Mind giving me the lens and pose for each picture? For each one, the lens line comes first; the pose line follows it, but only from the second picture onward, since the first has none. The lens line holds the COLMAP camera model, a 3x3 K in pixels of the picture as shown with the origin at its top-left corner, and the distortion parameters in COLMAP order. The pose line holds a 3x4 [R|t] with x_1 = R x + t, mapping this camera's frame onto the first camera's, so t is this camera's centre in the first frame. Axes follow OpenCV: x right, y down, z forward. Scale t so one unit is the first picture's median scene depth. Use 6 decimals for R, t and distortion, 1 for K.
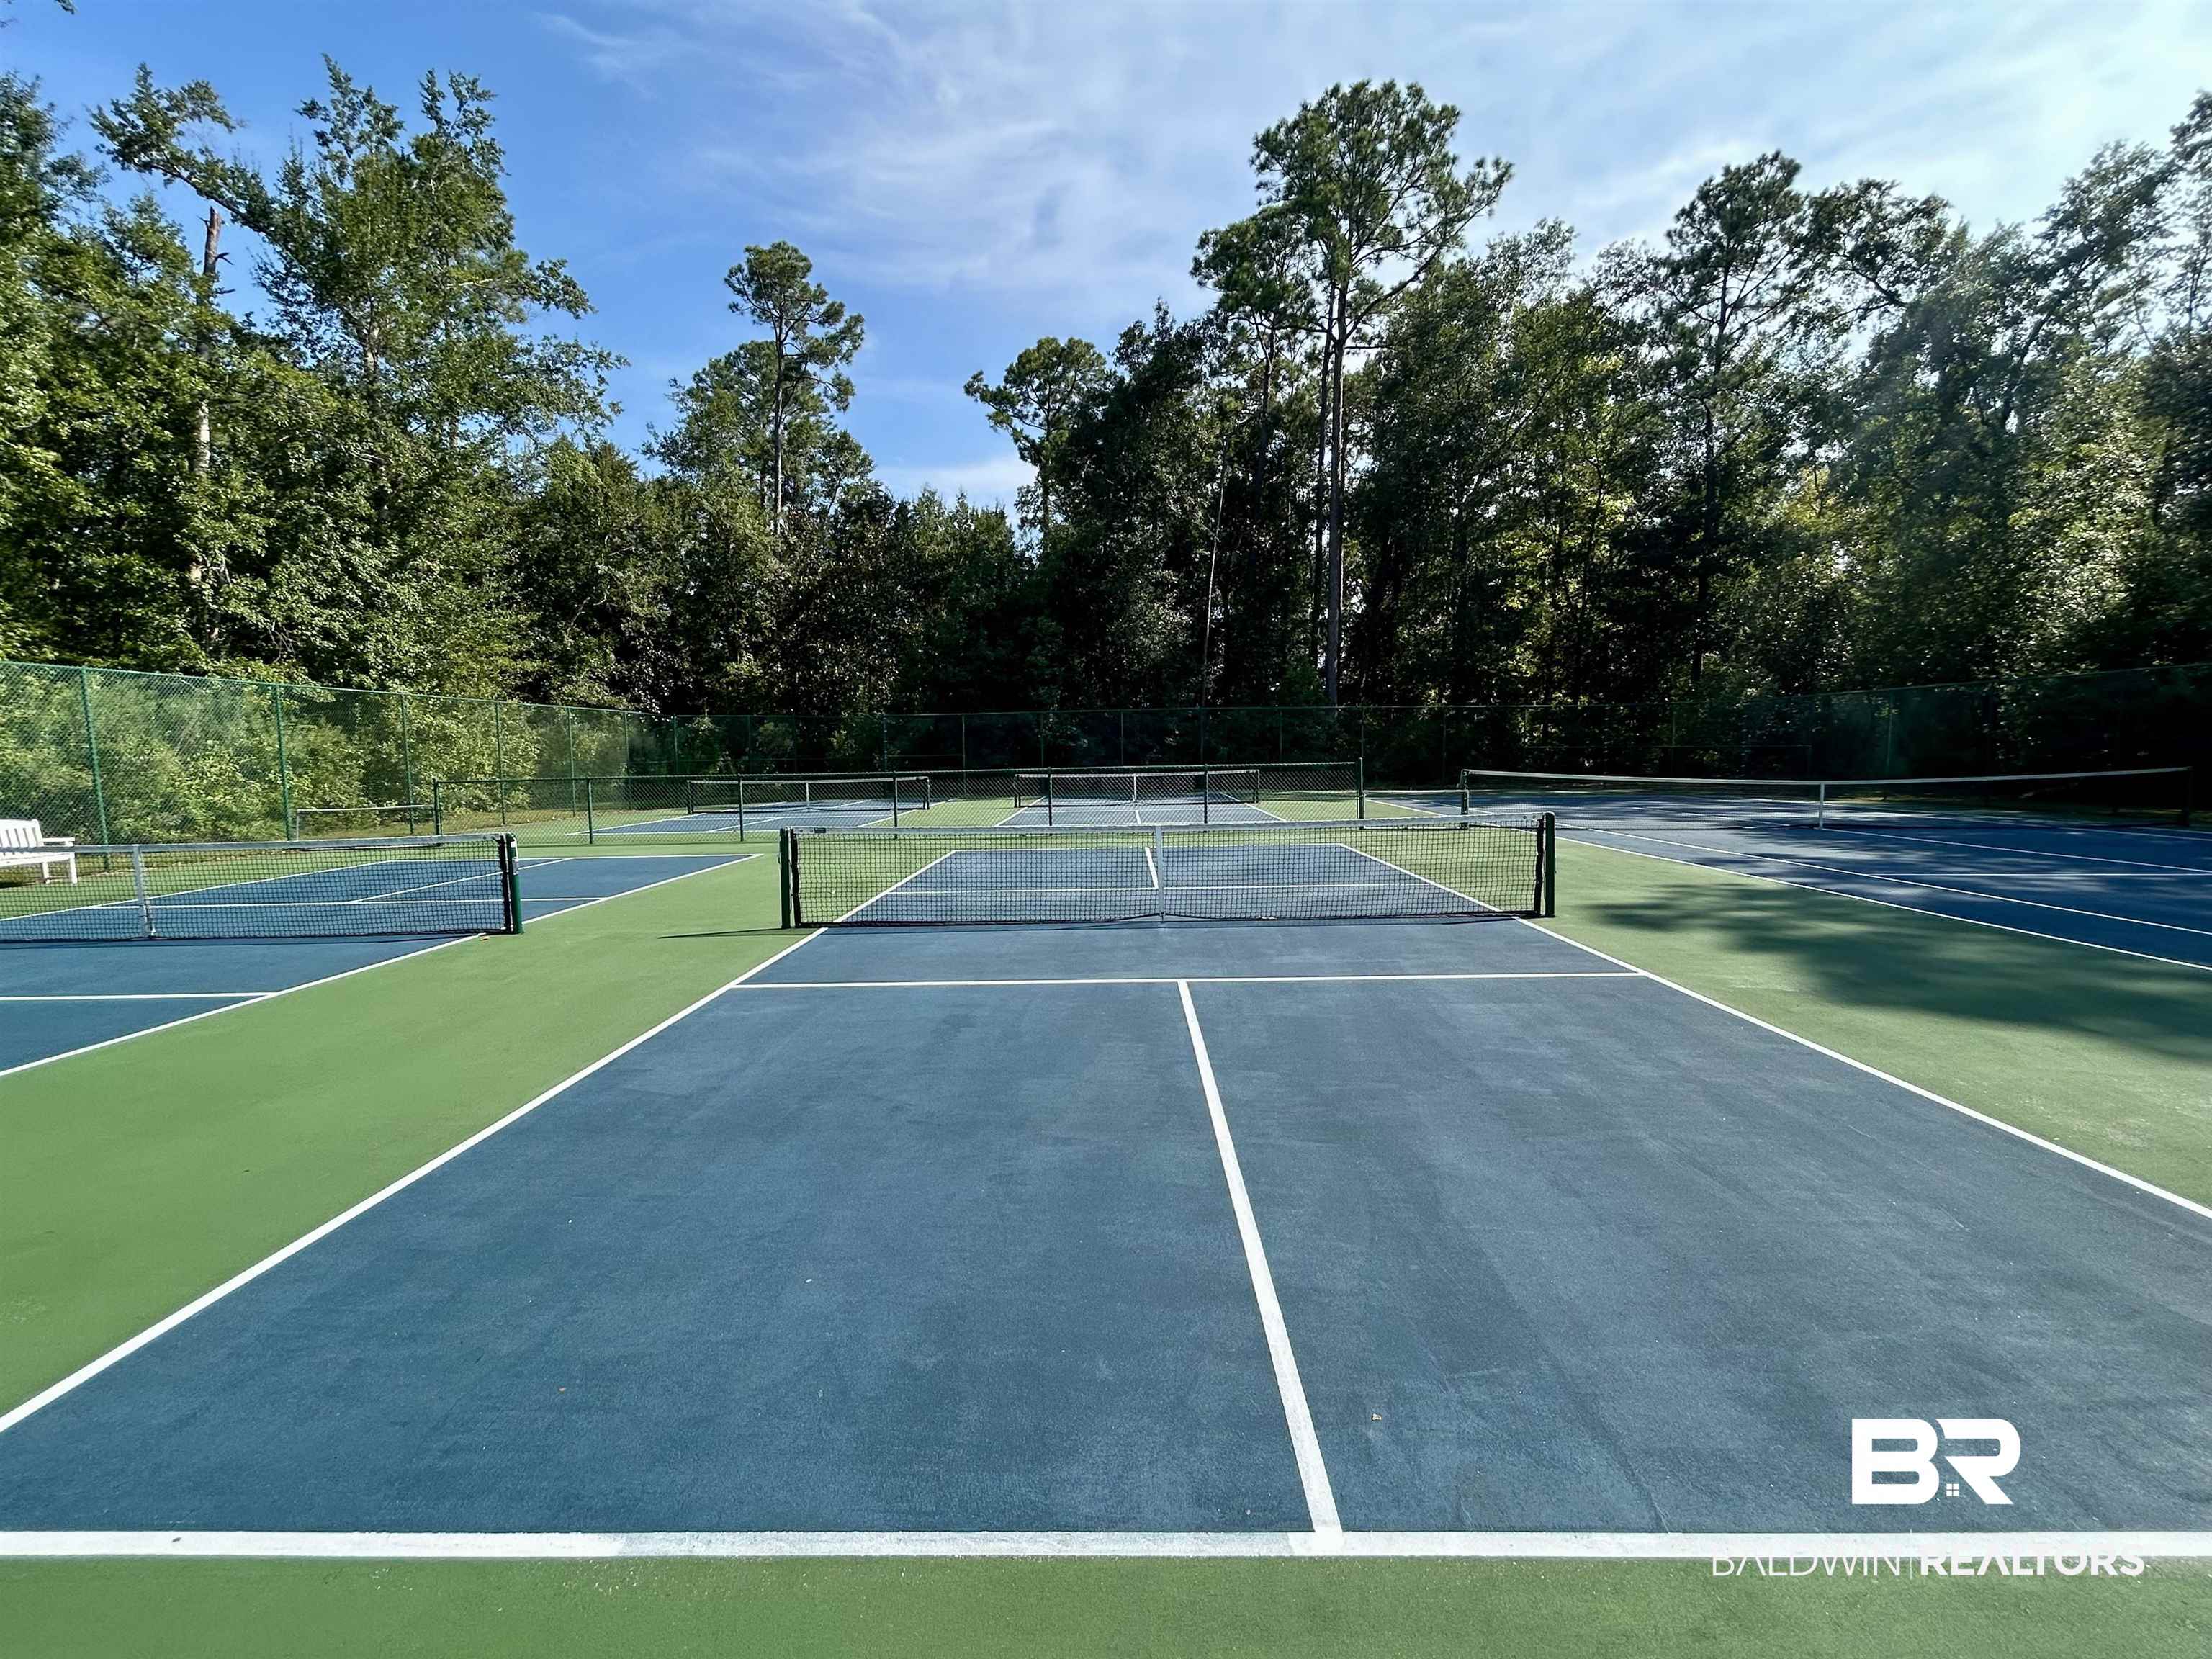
lens RADIAL K [[1002.6, 0, 1106.0], [0, 1002.6, 829.5], [0, 0, 1]] dist [0.001631, 0.000902]
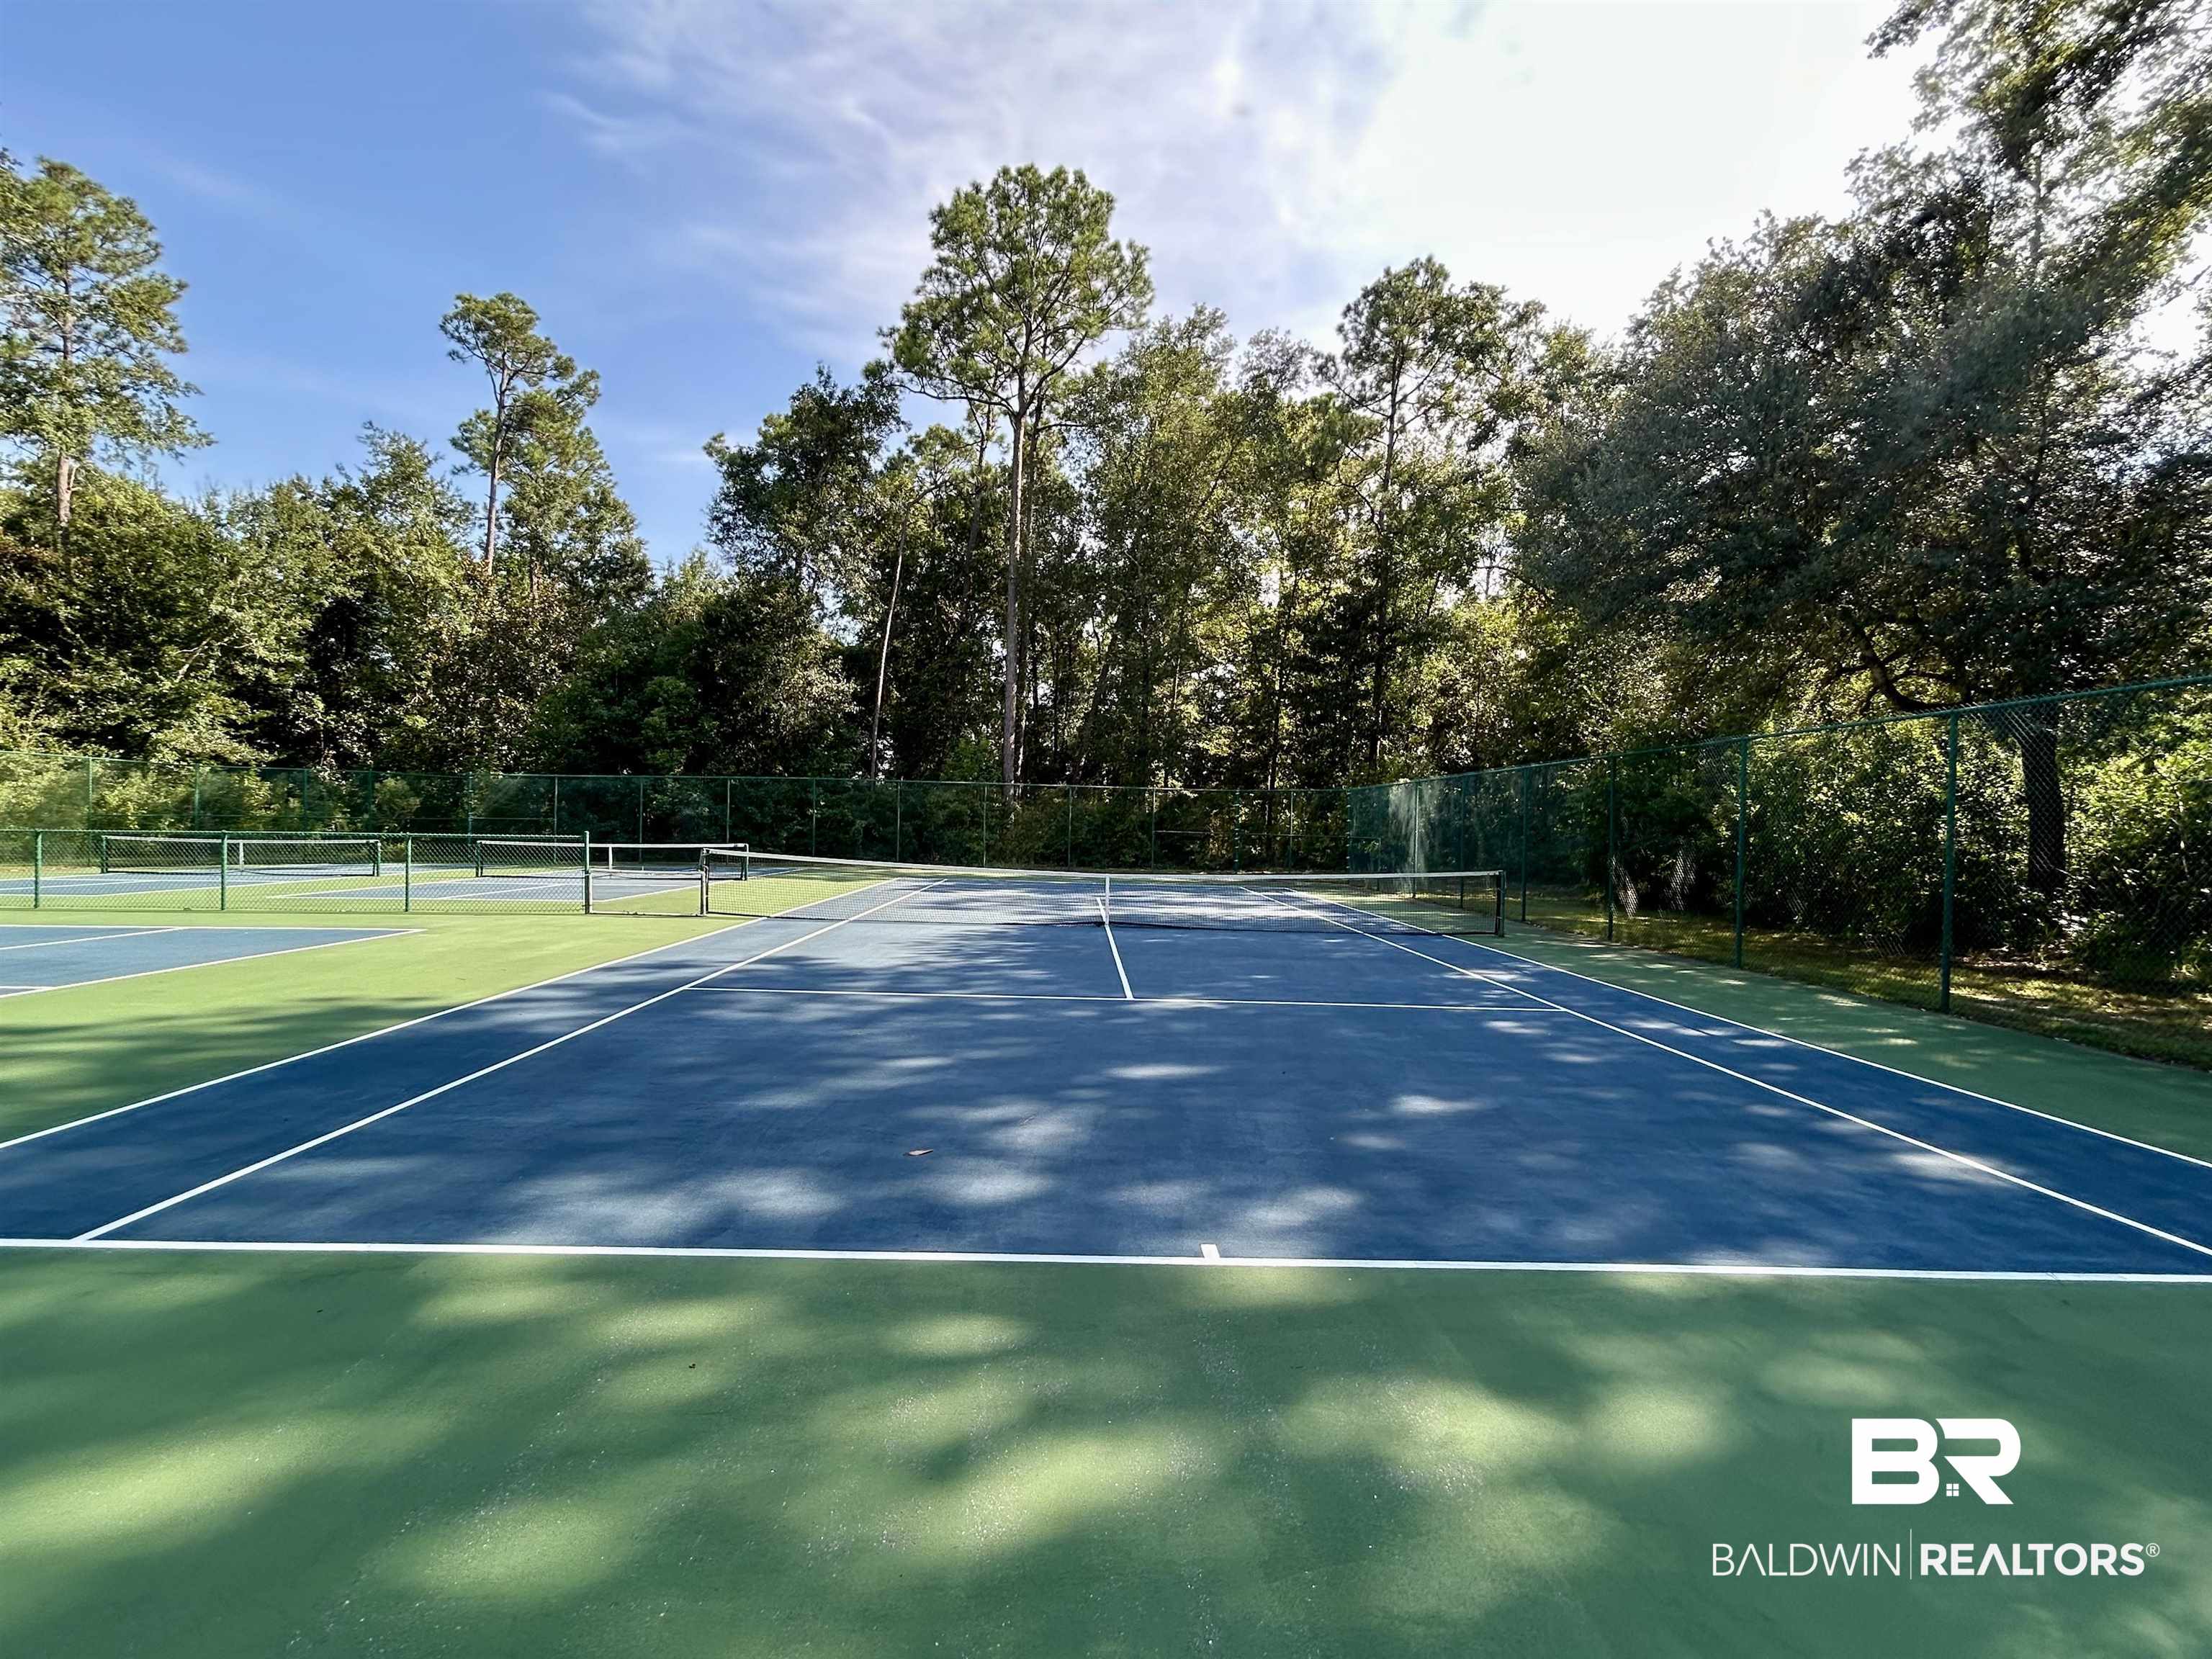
lens RADIAL K [[1002.6, 0, 1106.0], [0, 1002.6, 829.5], [0, 0, 1]] dist [0.001631, 0.000902]
pose [[0.998378, 0.033292, 0.046182, 0.290484], [-0.029685, 0.996612, -0.076700, -0.008138], [-0.048580, 0.075205, 0.995984, 0.044600]]
